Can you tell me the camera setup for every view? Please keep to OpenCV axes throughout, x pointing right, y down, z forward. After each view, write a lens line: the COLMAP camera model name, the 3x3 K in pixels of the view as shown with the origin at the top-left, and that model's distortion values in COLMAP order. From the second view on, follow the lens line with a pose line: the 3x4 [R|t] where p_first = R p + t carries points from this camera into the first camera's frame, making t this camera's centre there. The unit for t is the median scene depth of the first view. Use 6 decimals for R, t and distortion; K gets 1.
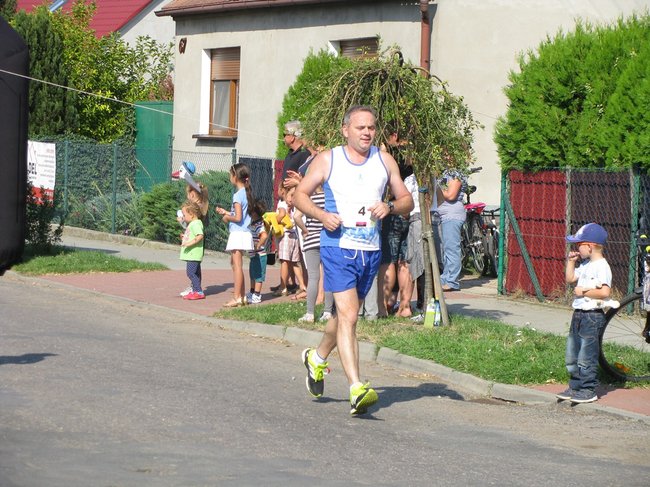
lens RADIAL K [[2545.9, 0, 353.1], [0, 2545.9, 243.7], [0, 0, 1]] dist [0.152587, 0.458230]
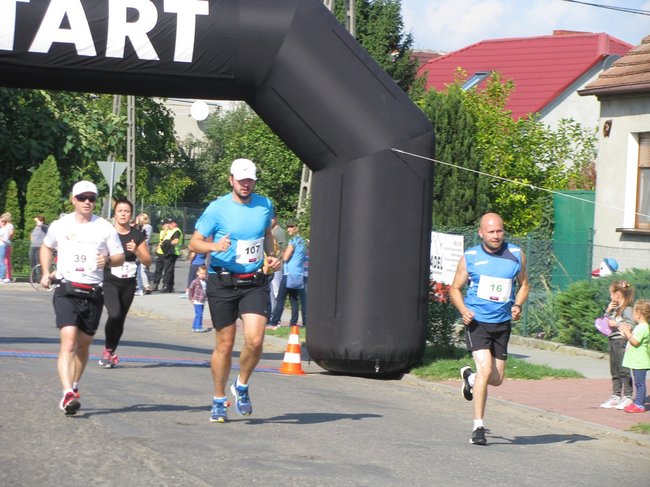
lens RADIAL K [[2864.7, 0, 357.1], [0, 2864.7, 244.3], [0, 0, 1]] dist [0.162154, 2.423224]
pose [[0.987843, 0.017557, -0.154463, 0.003612], [-0.023336, 0.999091, -0.035681, 0.001147], [0.153696, 0.038852, 0.987354, -0.008167]]
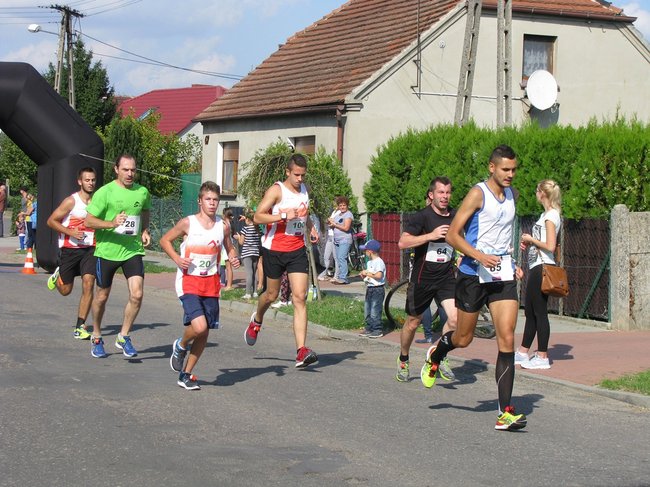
lens RADIAL K [[1638.0, 0, 316.0], [0, 1638.0, 242.9], [0, 0, 1]] dist [0.086817, 0.595861]
pose [[0.999692, 0.000668, -0.024825, 0.042983], [-0.000994, 0.999914, -0.013114, 0.004994], [0.024814, 0.013135, 0.999606, -0.096403]]
